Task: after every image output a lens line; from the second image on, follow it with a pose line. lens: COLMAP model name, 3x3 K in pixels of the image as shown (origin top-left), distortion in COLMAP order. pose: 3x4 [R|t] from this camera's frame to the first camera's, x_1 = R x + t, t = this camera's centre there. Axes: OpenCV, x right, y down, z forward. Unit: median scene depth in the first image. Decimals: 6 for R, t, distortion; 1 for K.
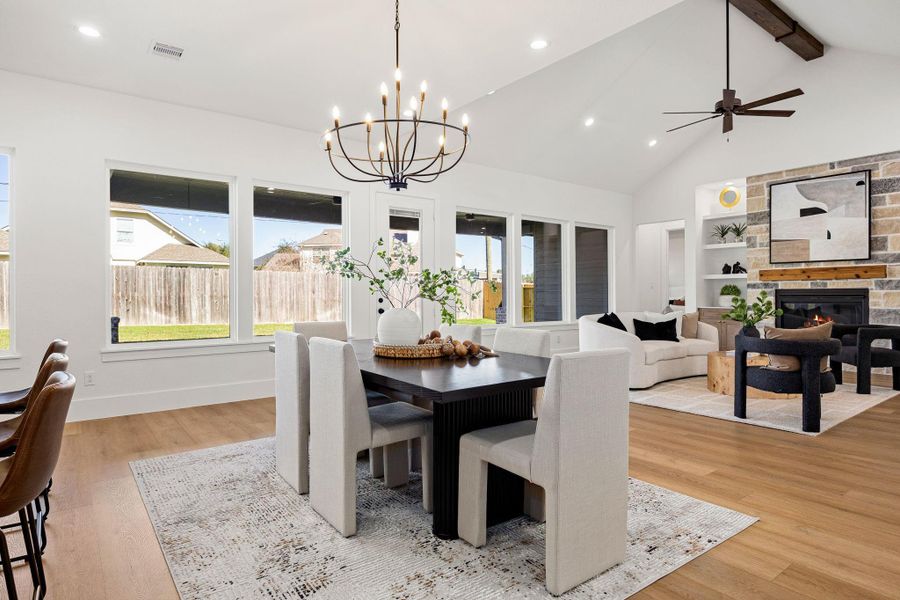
lens RADIAL K [[508.8, 0, 452.6], [0, 508.8, 291.4], [0, 0, 1]] dist [-0.001750, 0.000123]
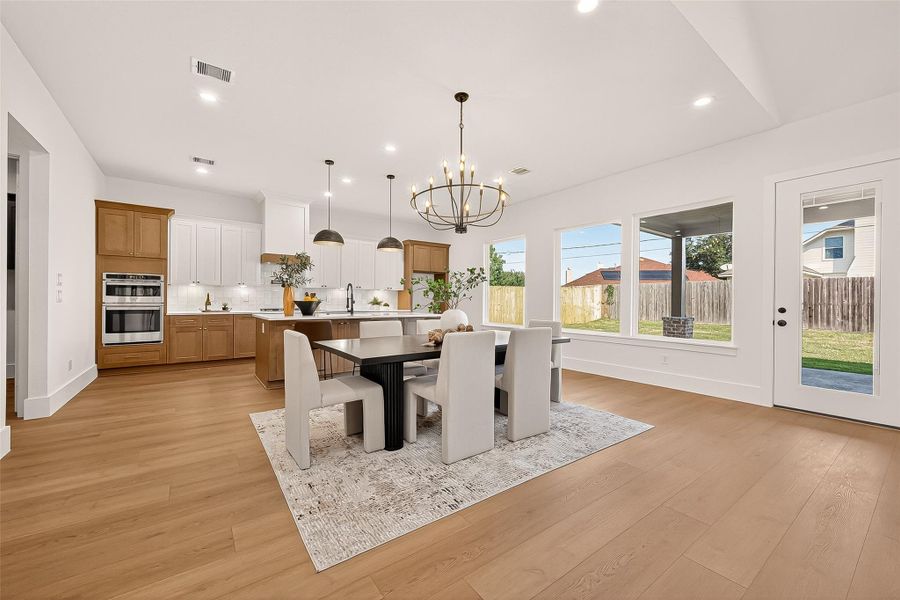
lens RADIAL K [[351.2, 0, 451.2], [0, 351.2, 300.3], [0, 0, 1]] dist [-0.000862, -0.000056]
pose [[-0.016809, 0.002266, -0.999856, 0.394620], [-0.002400, 0.999994, 0.002307, 0.000499], [0.999856, 0.002439, -0.016803, 0.412753]]
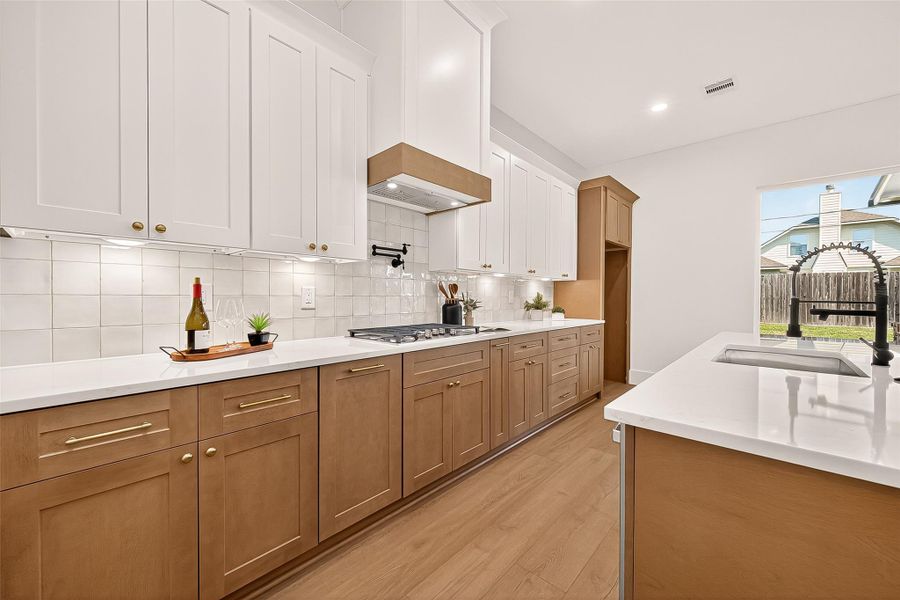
lens RADIAL K [[351.2, 0, 451.2], [0, 351.2, 300.3], [0, 0, 1]] dist [-0.000862, -0.000056]
pose [[0.169979, 0.019743, -0.985250, -0.187633], [-0.003403, 0.999805, 0.019448, -0.005394], [0.985442, 0.000048, 0.170013, -0.055325]]
